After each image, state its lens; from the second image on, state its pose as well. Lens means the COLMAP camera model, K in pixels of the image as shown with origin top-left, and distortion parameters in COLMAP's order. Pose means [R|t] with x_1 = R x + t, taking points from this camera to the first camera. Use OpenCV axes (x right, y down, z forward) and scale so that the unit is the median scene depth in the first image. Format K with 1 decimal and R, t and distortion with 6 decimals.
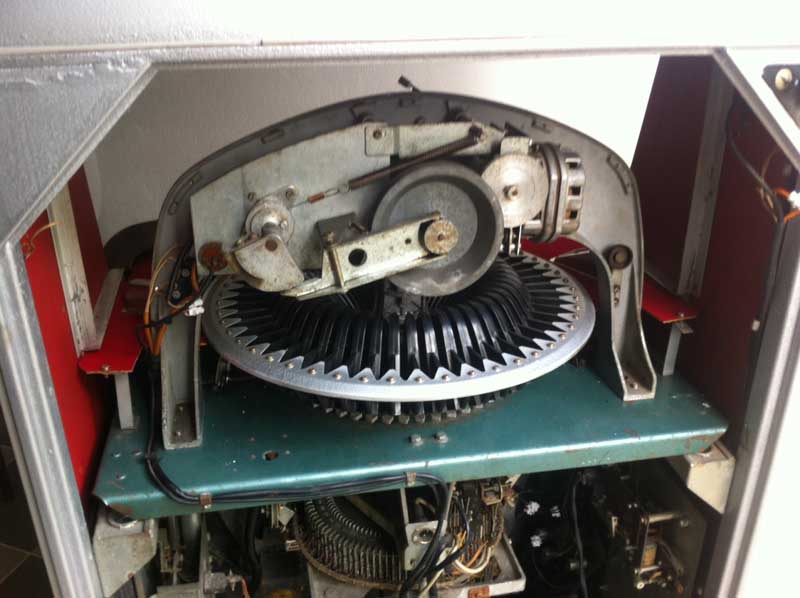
lens RADIAL K [[811.6, 0, 395.9], [0, 811.6, 299.0], [0, 0, 1]] dist [0.028061, 0.000000]
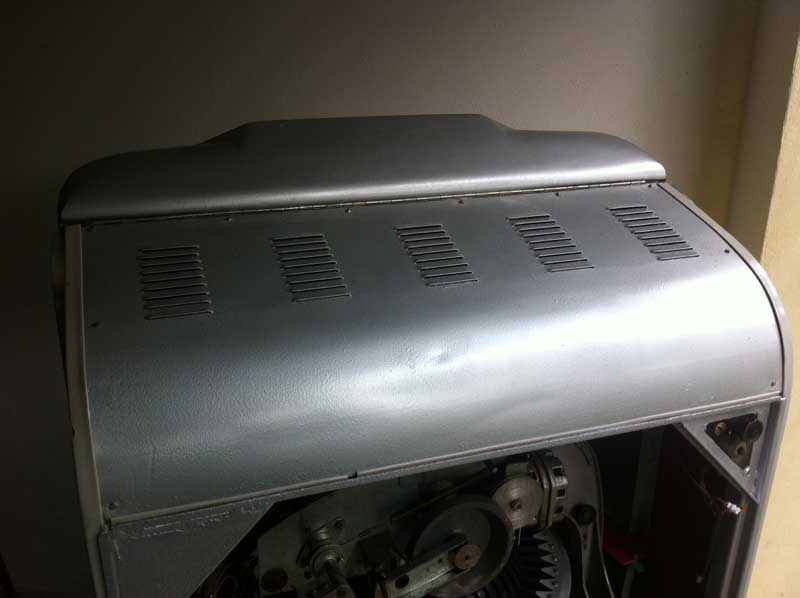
lens RADIAL K [[811.6, 0, 404.3], [0, 811.6, 297.1], [0, 0, 1]] dist [0.028061, 0.000000]
pose [[0.986386, -0.035706, 0.160522, -0.211852], [0.045517, 0.997286, -0.057861, -0.381560], [-0.158020, 0.064380, 0.985335, -0.212970]]
